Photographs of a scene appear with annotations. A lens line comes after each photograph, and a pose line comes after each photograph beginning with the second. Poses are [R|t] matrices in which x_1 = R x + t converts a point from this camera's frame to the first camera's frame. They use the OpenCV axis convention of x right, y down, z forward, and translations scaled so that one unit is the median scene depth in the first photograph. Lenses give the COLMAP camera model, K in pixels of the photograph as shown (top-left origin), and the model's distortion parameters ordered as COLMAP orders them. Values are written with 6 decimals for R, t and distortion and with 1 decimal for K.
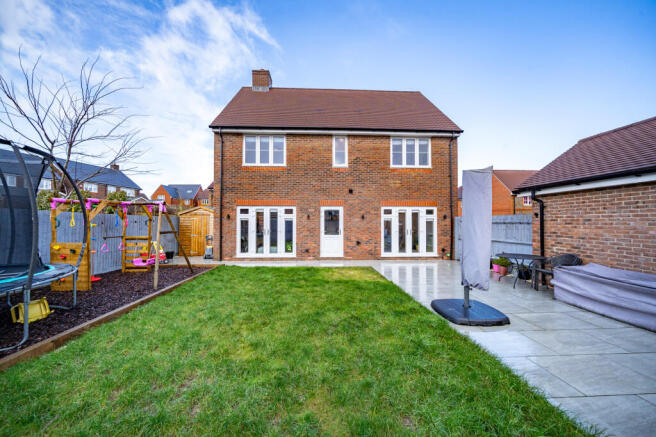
lens RADIAL K [[230.0, 0, 328.0], [0, 230.0, 218.5], [0, 0, 1]] dist [0.000475, 0.000039]
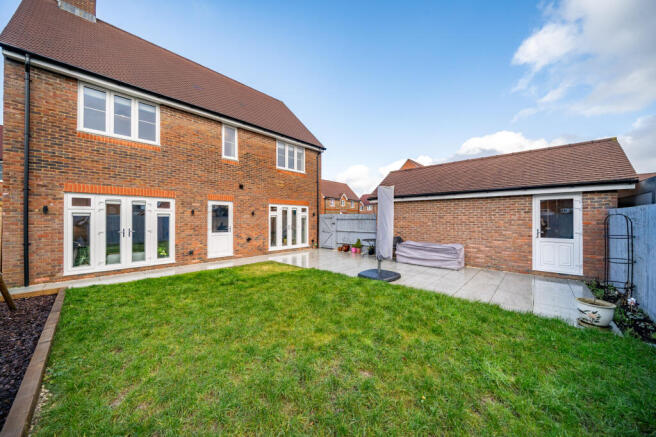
lens RADIAL K [[230.0, 0, 328.0], [0, 230.0, 218.5], [0, 0, 1]] dist [0.000475, 0.000039]
pose [[0.712094, -0.000633, 0.702084, -0.320779], [-0.012421, 0.999832, 0.013500, -0.002440], [-0.701974, -0.018334, 0.711966, 0.054232]]
